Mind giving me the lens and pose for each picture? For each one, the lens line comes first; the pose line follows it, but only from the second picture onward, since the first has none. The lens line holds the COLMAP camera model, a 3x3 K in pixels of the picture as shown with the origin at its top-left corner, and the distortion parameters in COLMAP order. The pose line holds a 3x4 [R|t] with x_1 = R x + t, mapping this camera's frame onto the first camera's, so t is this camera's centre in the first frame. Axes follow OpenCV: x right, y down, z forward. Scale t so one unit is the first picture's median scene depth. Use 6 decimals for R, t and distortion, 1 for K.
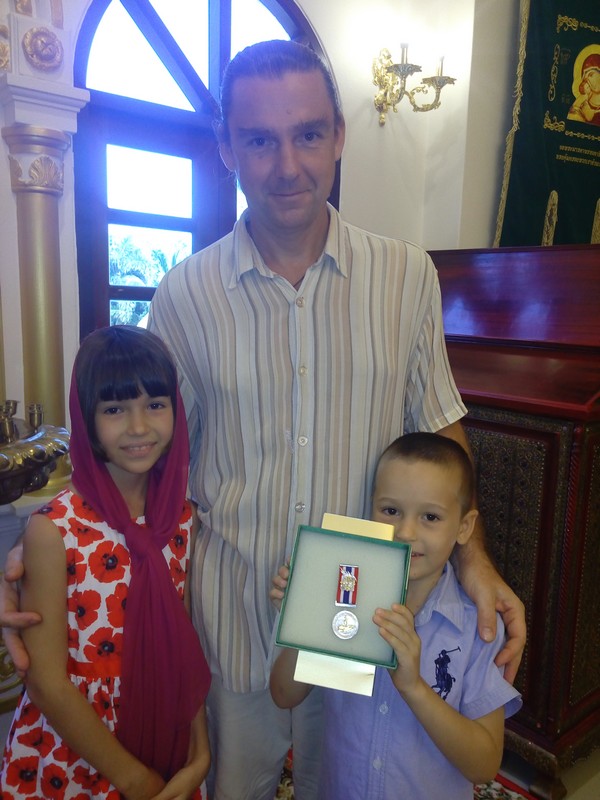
lens RADIAL K [[689.8, 0, 299.5], [0, 689.8, 400.7], [0, 0, 1]] dist [0.093644, -0.115661]
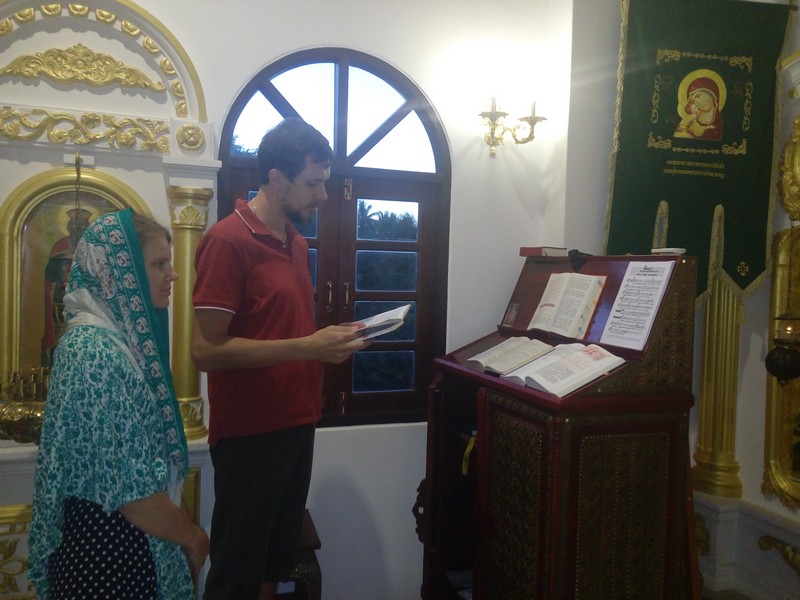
lens RADIAL K [[689.8, 0, 401.8], [0, 689.8, 284.6], [0, 0, 1]] dist [0.093644, -0.115661]
pose [[0.939636, -0.000460, -0.342175, 0.363255], [-0.050206, 0.988991, -0.139199, -0.003477], [0.338472, 0.147975, 0.929269, -0.117630]]
